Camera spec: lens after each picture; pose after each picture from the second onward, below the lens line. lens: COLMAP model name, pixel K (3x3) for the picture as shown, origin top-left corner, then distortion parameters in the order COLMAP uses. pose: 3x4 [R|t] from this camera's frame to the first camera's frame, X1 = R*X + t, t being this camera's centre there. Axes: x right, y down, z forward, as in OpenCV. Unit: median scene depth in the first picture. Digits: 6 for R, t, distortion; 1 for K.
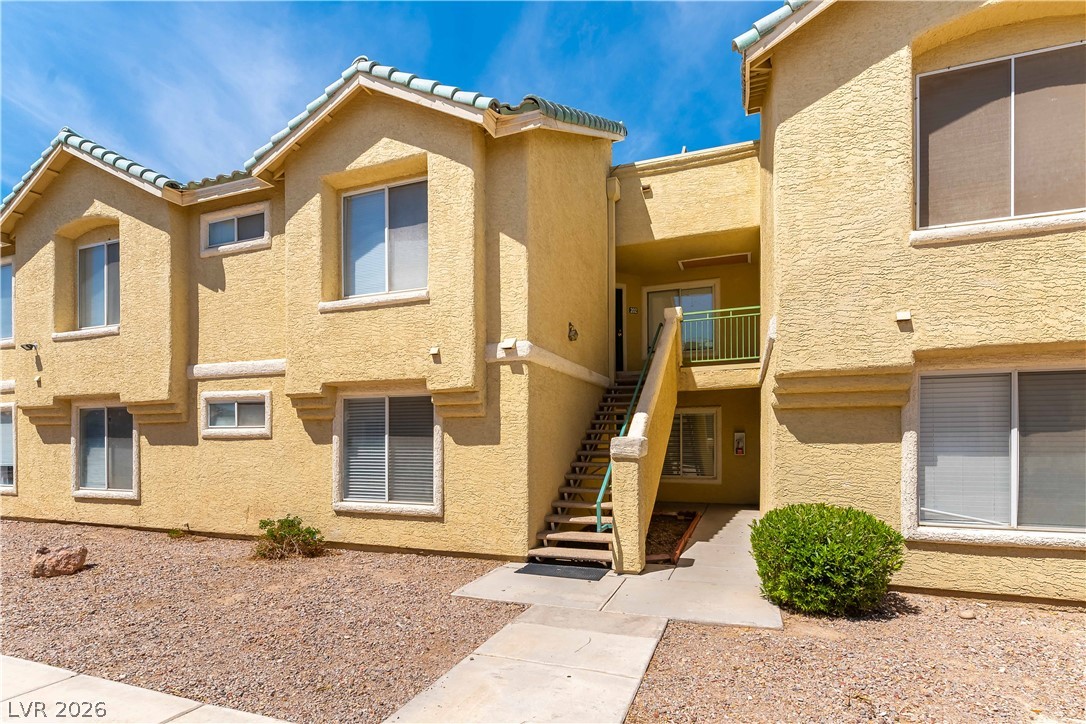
lens RADIAL K [[476.8, 0, 570.8], [0, 476.8, 427.1], [0, 0, 1]] dist [-0.000844, 0.000650]
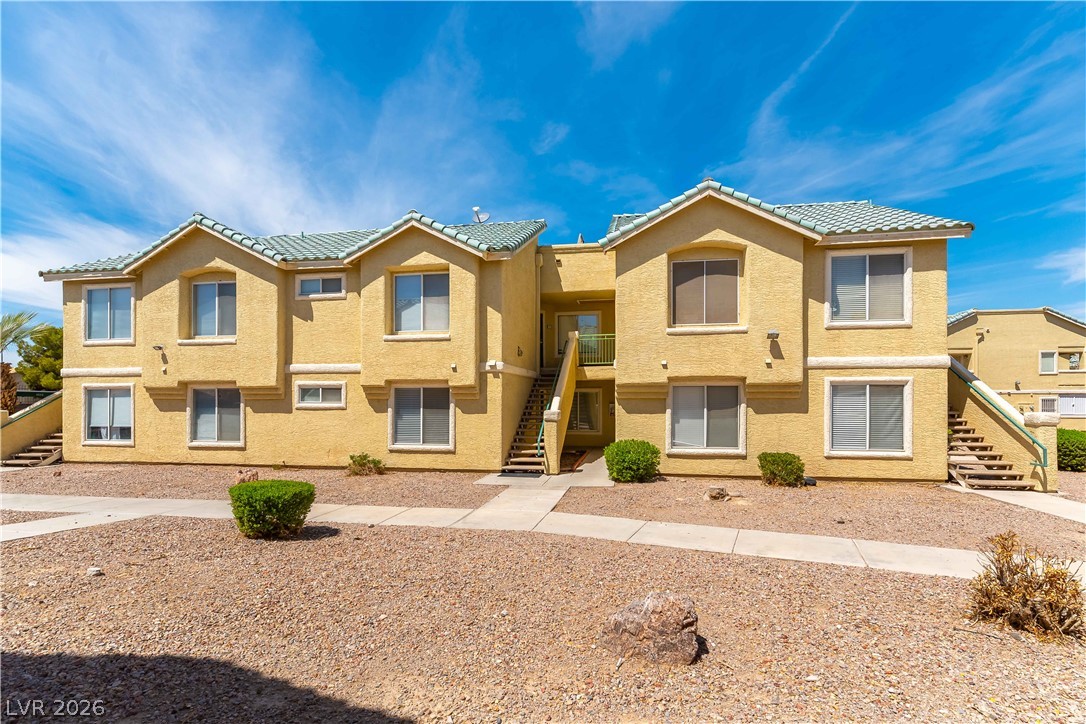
lens RADIAL K [[476.8, 0, 542.8], [0, 476.8, 366.0], [0, 0, 1]] dist [-0.000844, 0.000650]
pose [[0.989726, 0.011594, 0.142504, -0.181409], [-0.005683, 0.999109, -0.041813, -0.071206], [-0.142862, 0.040574, 0.988911, -0.889023]]
